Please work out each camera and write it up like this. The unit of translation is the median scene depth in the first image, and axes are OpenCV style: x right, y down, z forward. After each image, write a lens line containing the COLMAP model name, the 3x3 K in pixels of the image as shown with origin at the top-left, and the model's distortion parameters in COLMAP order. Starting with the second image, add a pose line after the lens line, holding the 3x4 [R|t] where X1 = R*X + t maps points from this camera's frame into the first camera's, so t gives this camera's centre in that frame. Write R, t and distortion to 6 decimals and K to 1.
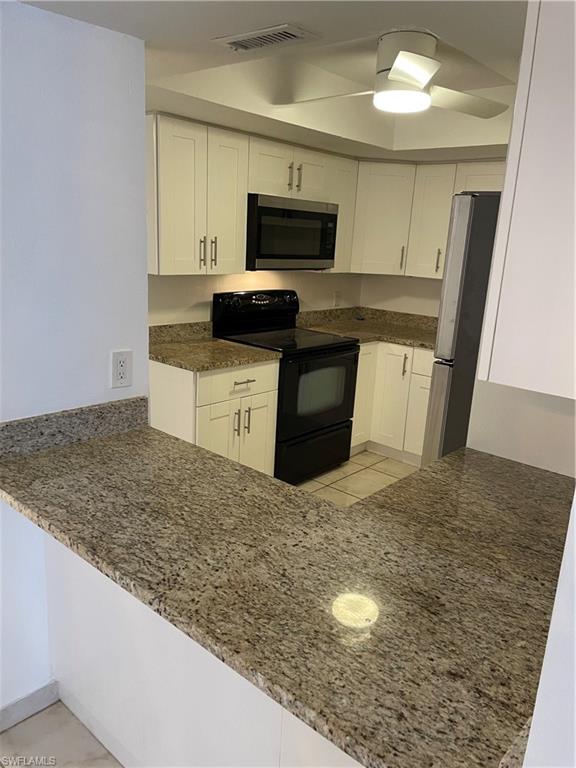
lens RADIAL K [[589.1, 0, 291.4], [0, 589.1, 381.4], [0, 0, 1]] dist [0.085743, -0.114650]
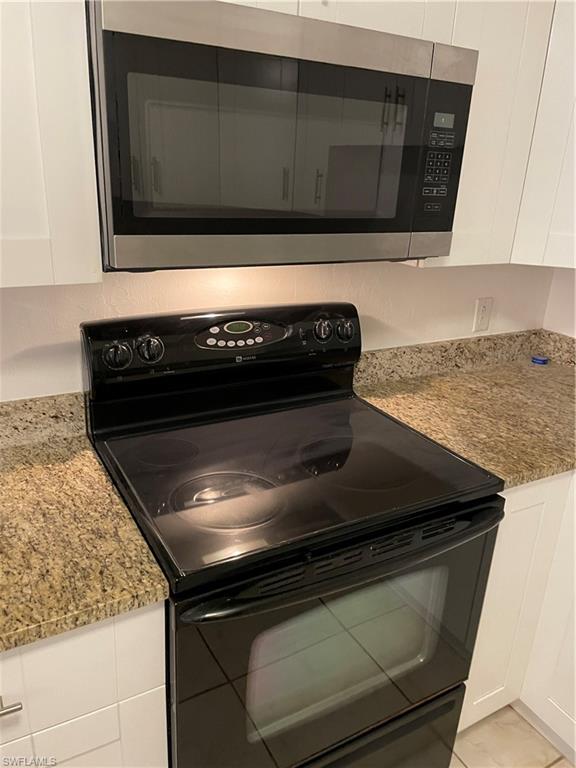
lens RADIAL K [[589.1, 0, 291.4], [0, 589.1, 381.4], [0, 0, 1]] dist [0.085743, -0.114650]
pose [[0.946021, 0.100939, -0.307988, 0.098739], [-0.071172, 0.991770, 0.106428, -0.150817], [0.316196, -0.078763, 0.945419, 0.647586]]
